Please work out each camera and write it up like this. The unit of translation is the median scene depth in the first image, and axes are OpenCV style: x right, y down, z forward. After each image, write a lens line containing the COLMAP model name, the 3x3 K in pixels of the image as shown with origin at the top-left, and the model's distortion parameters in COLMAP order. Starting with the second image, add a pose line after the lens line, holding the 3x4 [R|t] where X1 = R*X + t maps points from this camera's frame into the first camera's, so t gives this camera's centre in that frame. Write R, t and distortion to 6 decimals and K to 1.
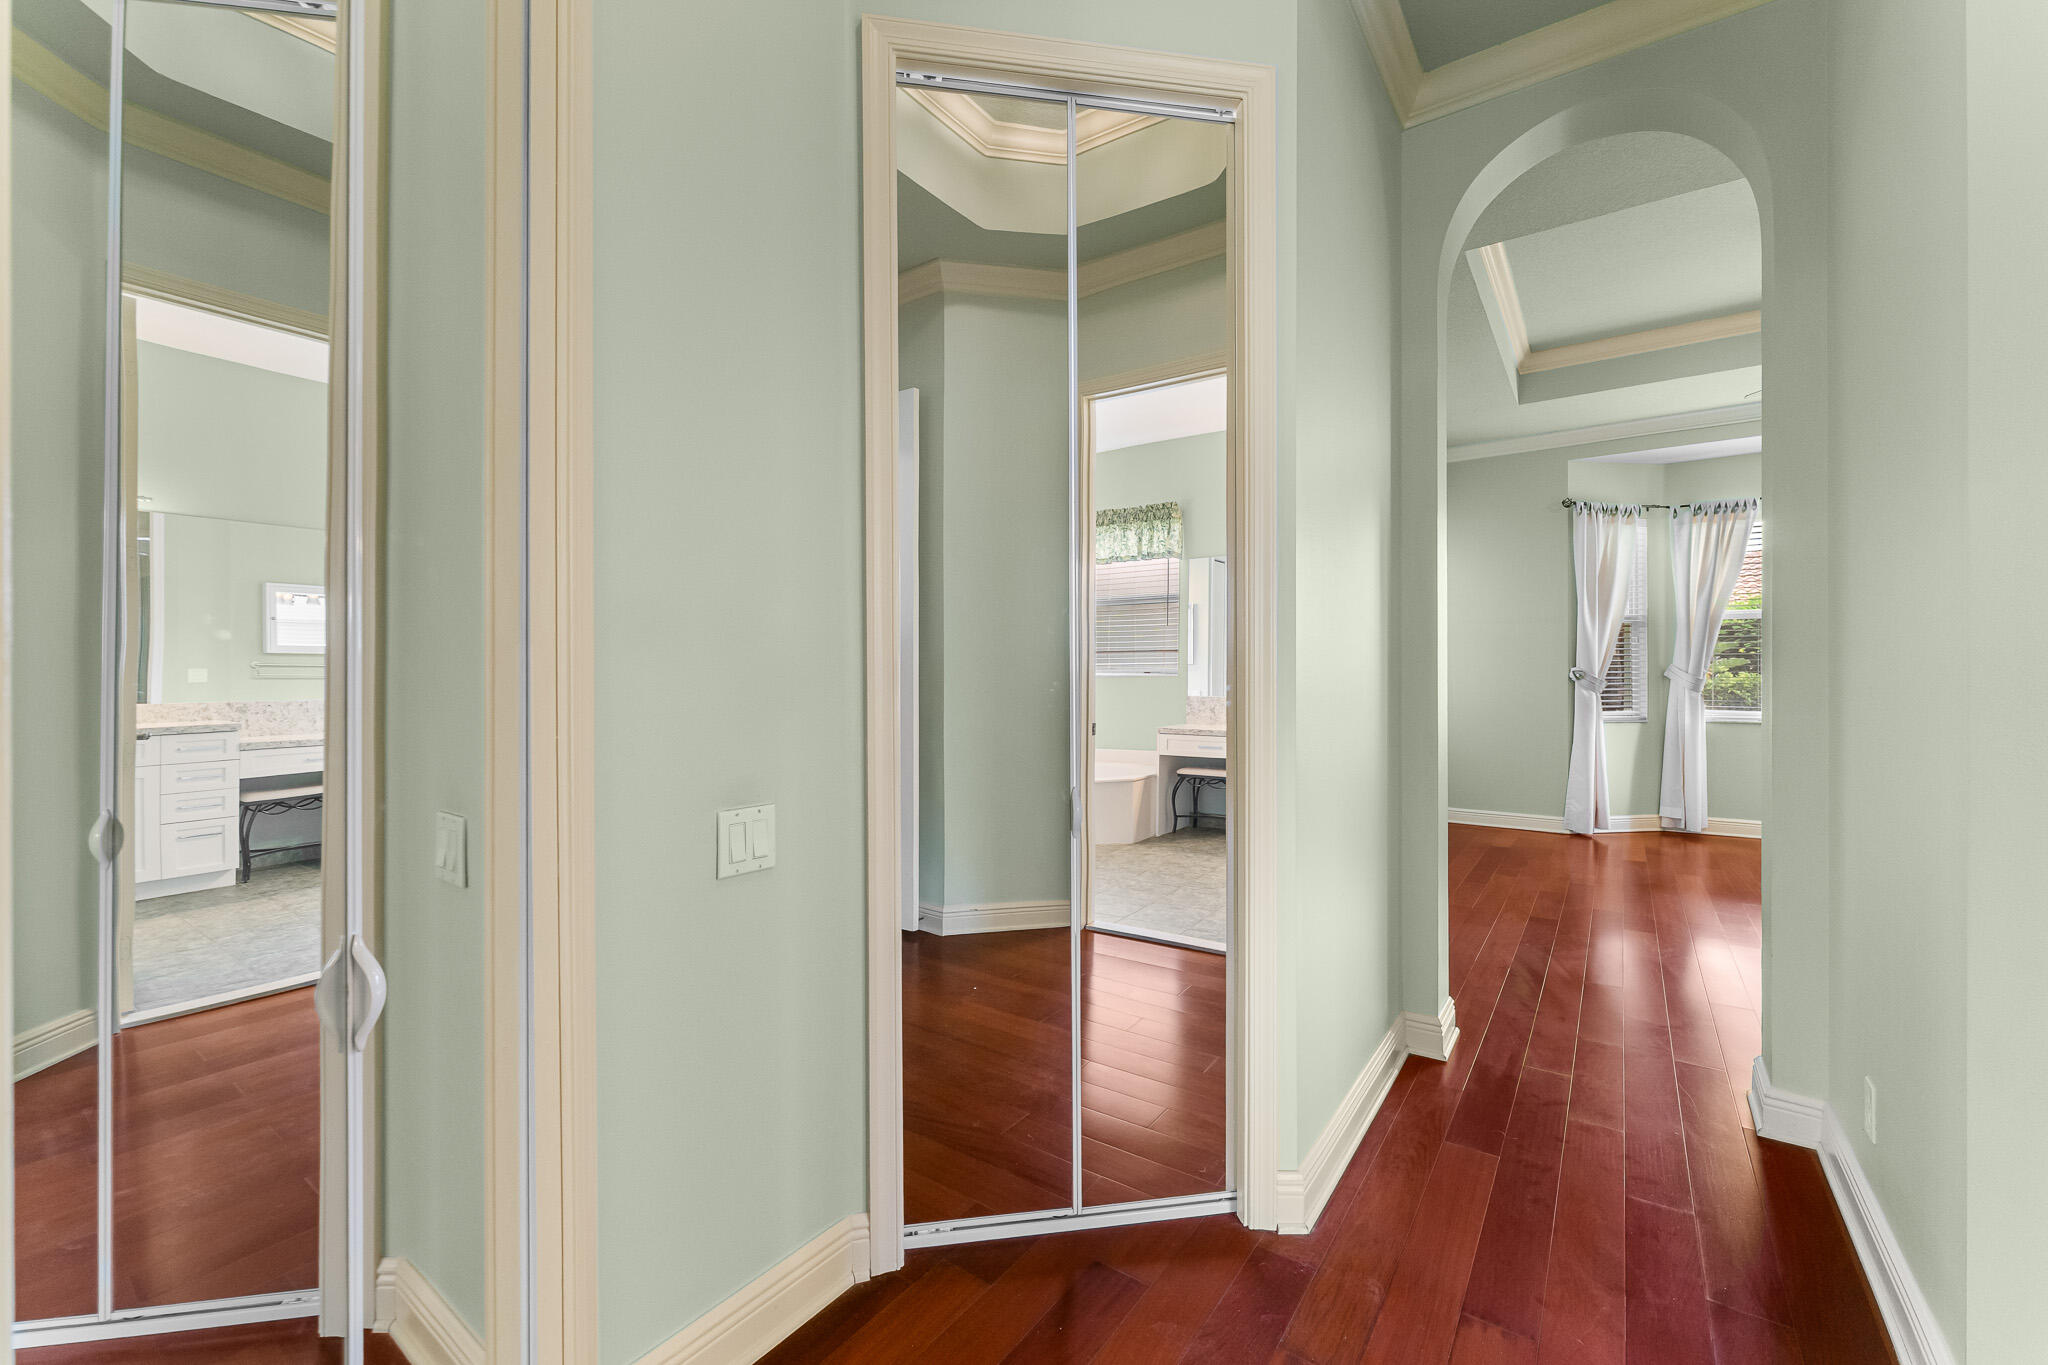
lens RADIAL K [[835.8, 0, 1027.0], [0, 835.8, 664.9], [0, 0, 1]] dist [0.000969, -0.000021]
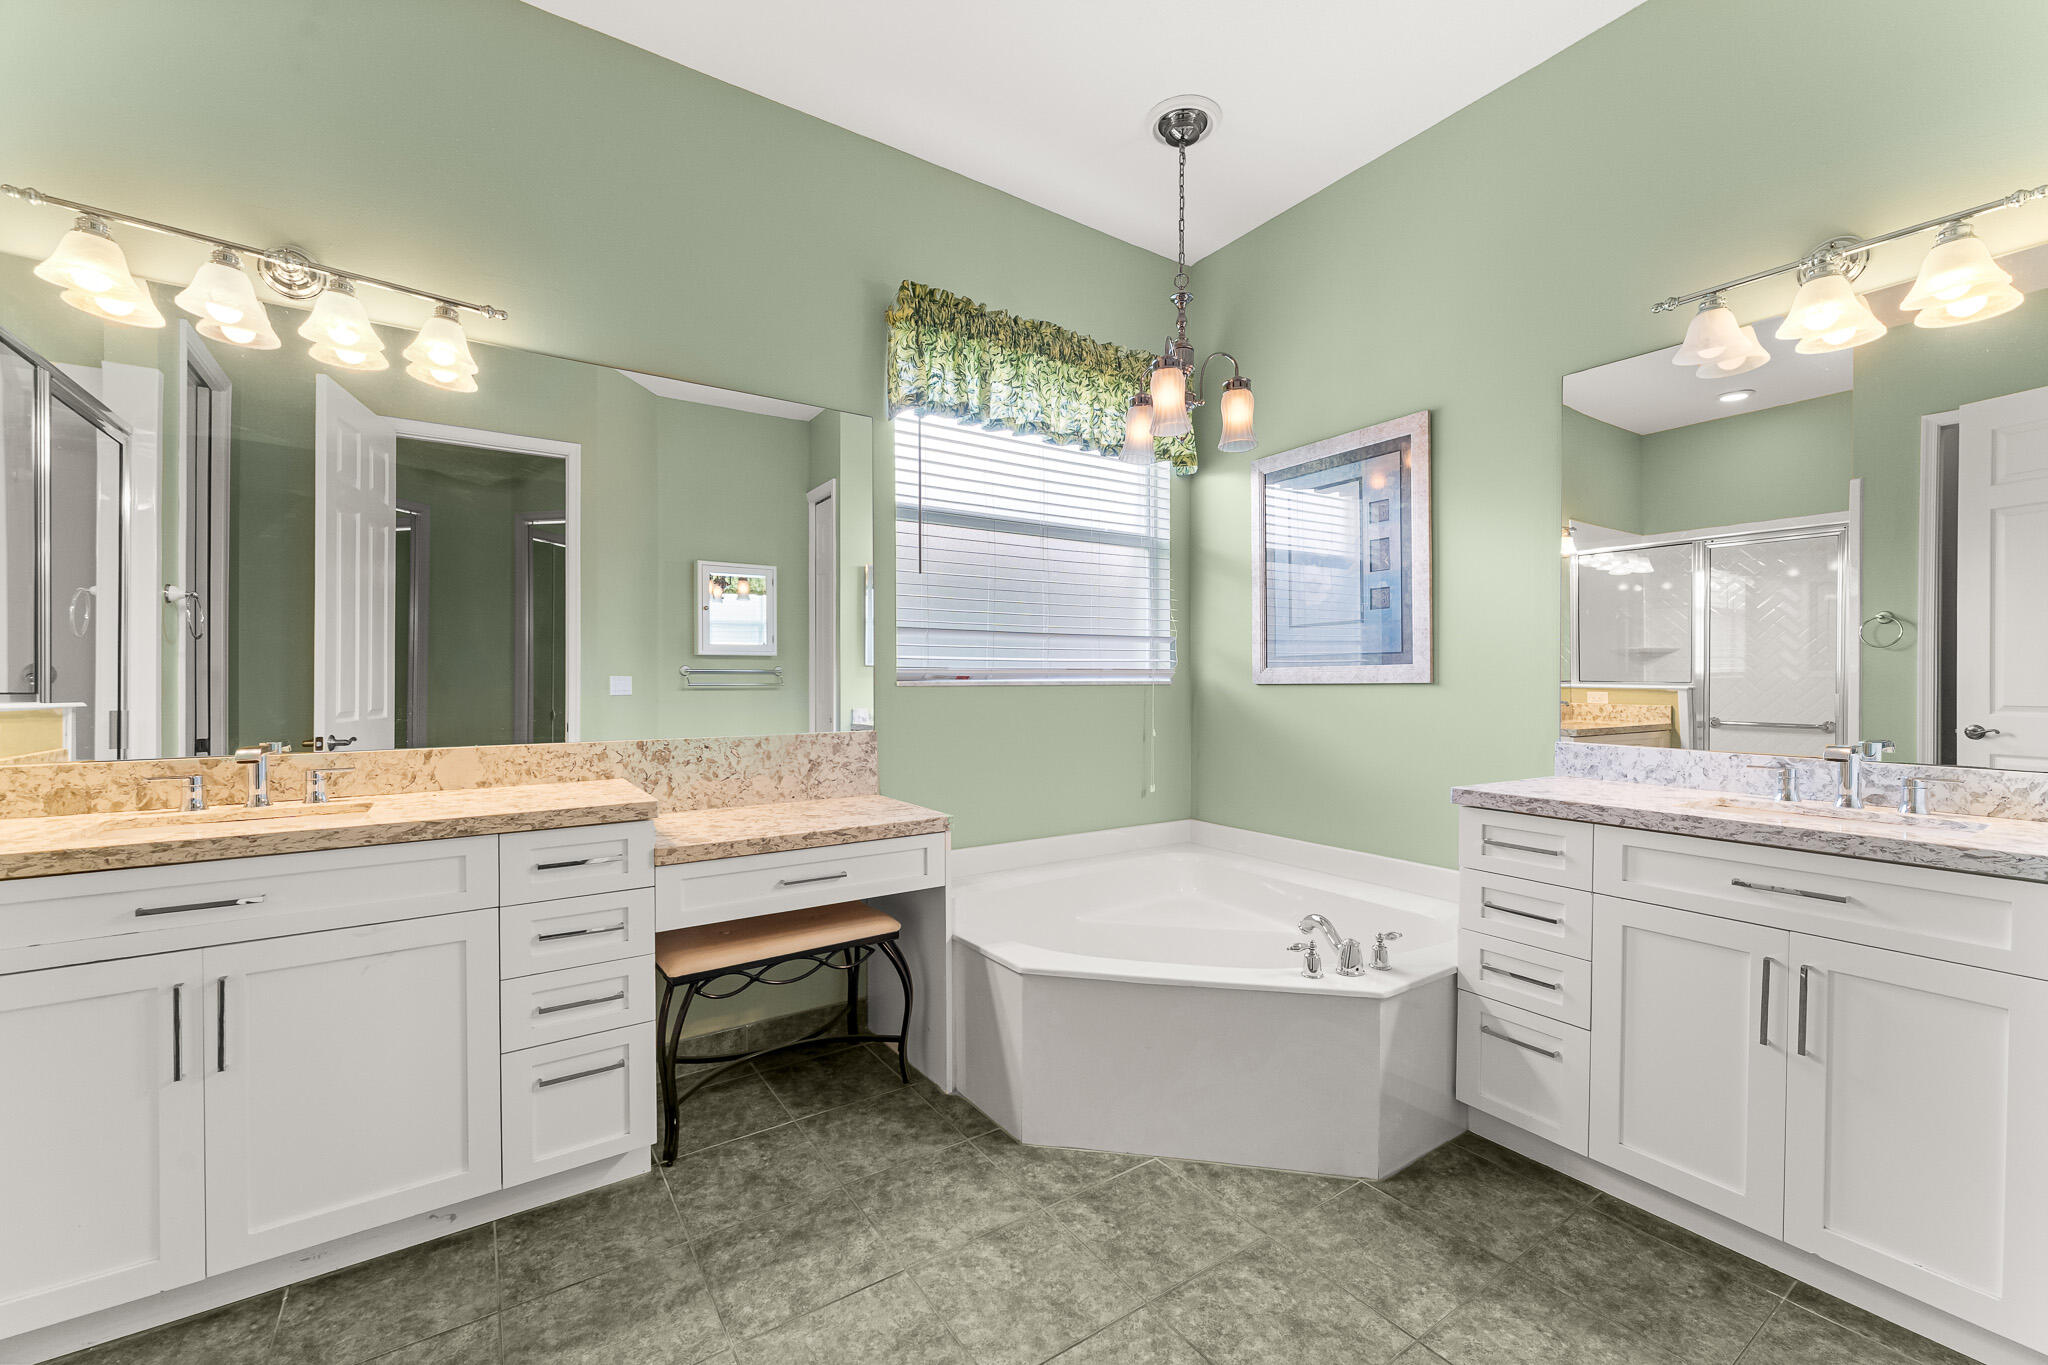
lens RADIAL K [[821.2, 0, 1034.9], [0, 821.2, 689.1], [0, 0, 1]] dist [0.000053, 0.000003]
pose [[0.939928, 0.001203, -0.341370, -0.604457], [0.005899, 0.999787, 0.019765, 0.006336], [0.341321, -0.020591, 0.939721, 0.661853]]
